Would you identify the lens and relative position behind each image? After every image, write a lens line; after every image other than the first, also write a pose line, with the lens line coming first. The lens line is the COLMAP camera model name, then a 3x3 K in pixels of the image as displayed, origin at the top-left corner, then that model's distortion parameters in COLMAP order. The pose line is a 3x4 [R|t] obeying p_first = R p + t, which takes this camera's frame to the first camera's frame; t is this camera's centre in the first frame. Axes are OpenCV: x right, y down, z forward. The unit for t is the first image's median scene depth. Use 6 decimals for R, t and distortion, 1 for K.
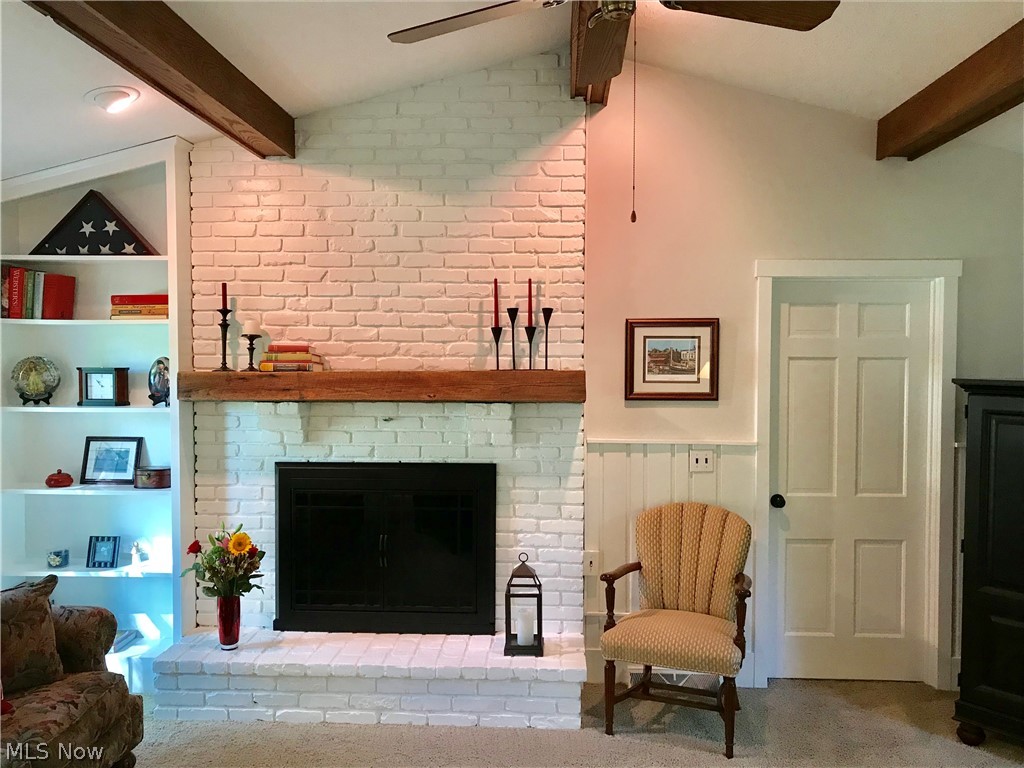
lens RADIAL K [[790.2, 0, 512.0], [0, 790.2, 384.0], [0, 0, 1]] dist [0.009310, -0.005628]
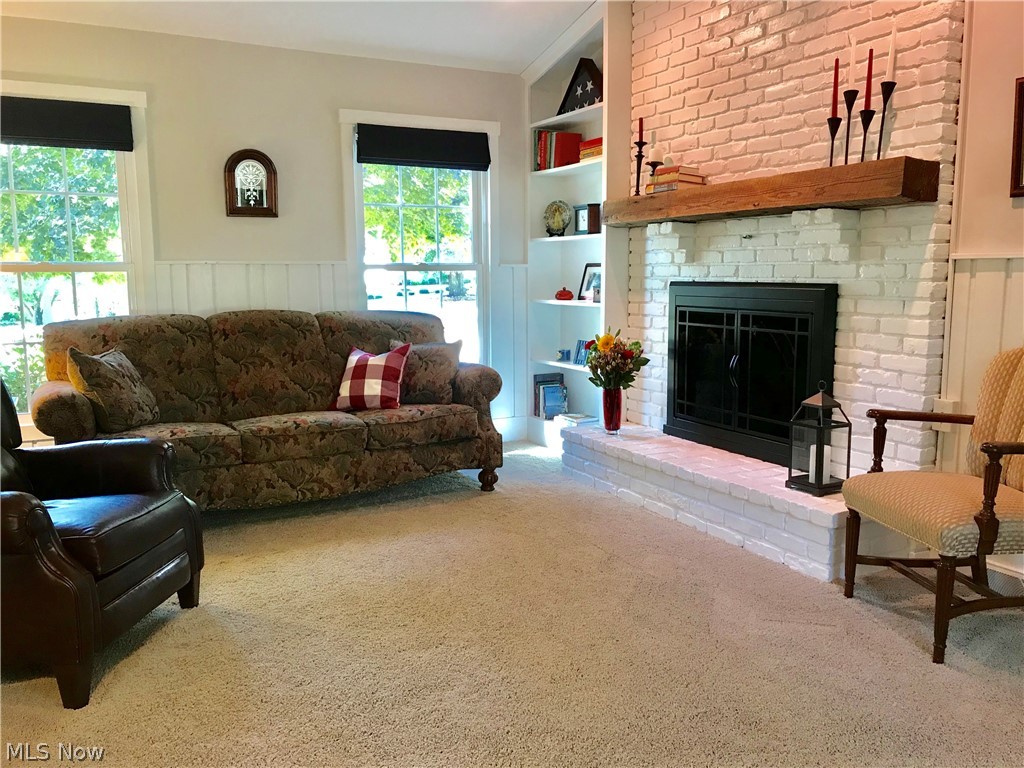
lens RADIAL K [[819.7, 0, 512.0], [0, 819.7, 384.0], [0, 0, 1]] dist [0.008878, 0.014514]
pose [[0.520650, 0.114849, -0.846010, 0.563618], [-0.022570, 0.992416, 0.120834, 0.108941], [0.853472, -0.043817, 0.519293, 0.226928]]
